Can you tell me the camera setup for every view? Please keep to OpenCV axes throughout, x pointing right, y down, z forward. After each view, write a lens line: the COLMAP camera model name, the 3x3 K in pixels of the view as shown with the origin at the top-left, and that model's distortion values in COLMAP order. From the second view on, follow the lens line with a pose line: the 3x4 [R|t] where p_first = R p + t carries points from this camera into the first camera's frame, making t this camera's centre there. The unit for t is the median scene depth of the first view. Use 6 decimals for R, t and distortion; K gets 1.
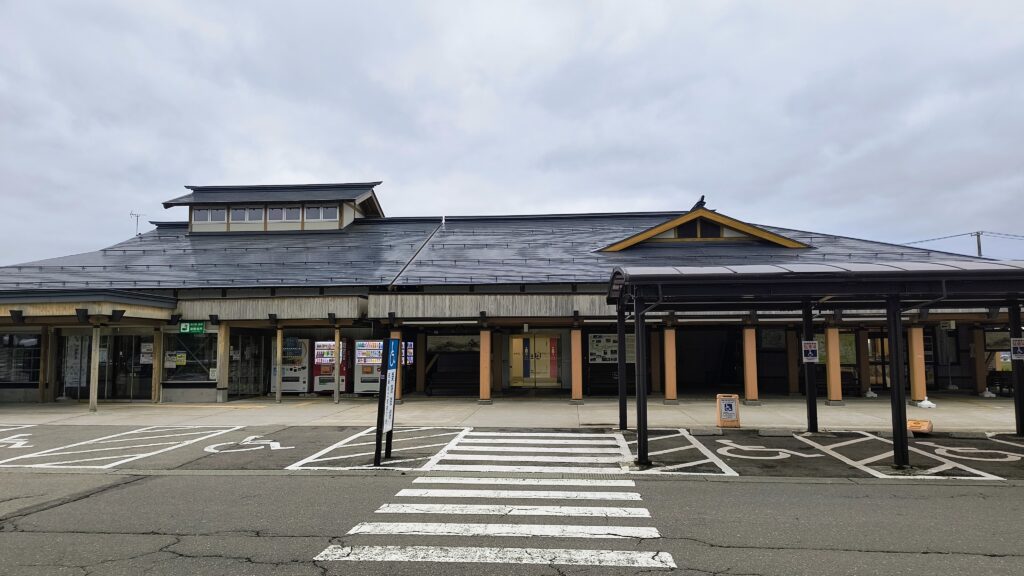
lens RADIAL K [[695.8, 0, 512.5], [0, 695.8, 285.1], [0, 0, 1]] dist [-0.040164, -0.002344]
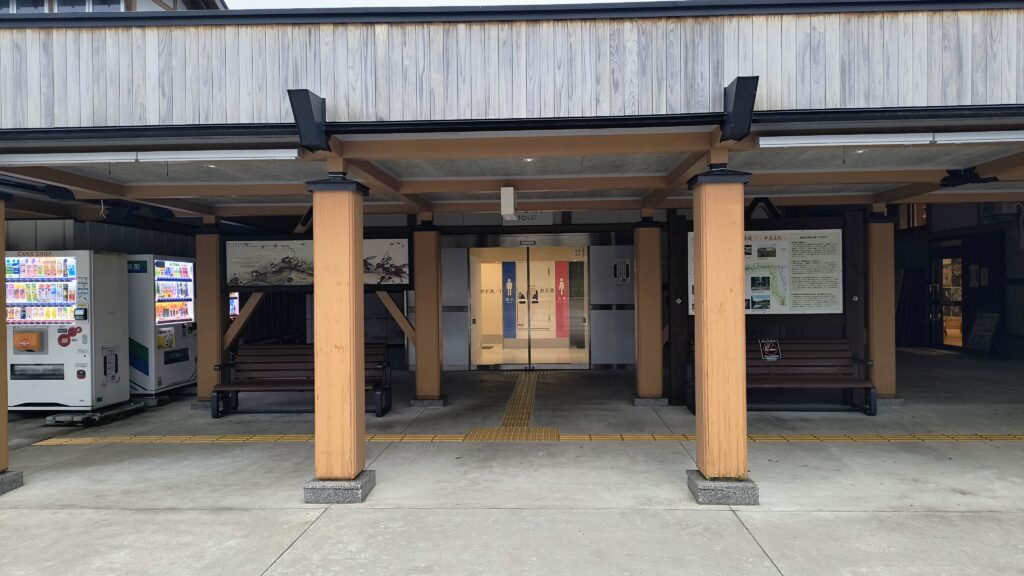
lens RADIAL K [[695.8, 0, 512.9], [0, 695.8, 287.7], [0, 0, 1]] dist [-0.040164, -0.002344]
pose [[0.999690, -0.004959, 0.024387, 0.013996], [0.002744, 0.995935, 0.090031, 0.067933], [-0.024734, -0.089936, 0.995640, 0.670543]]
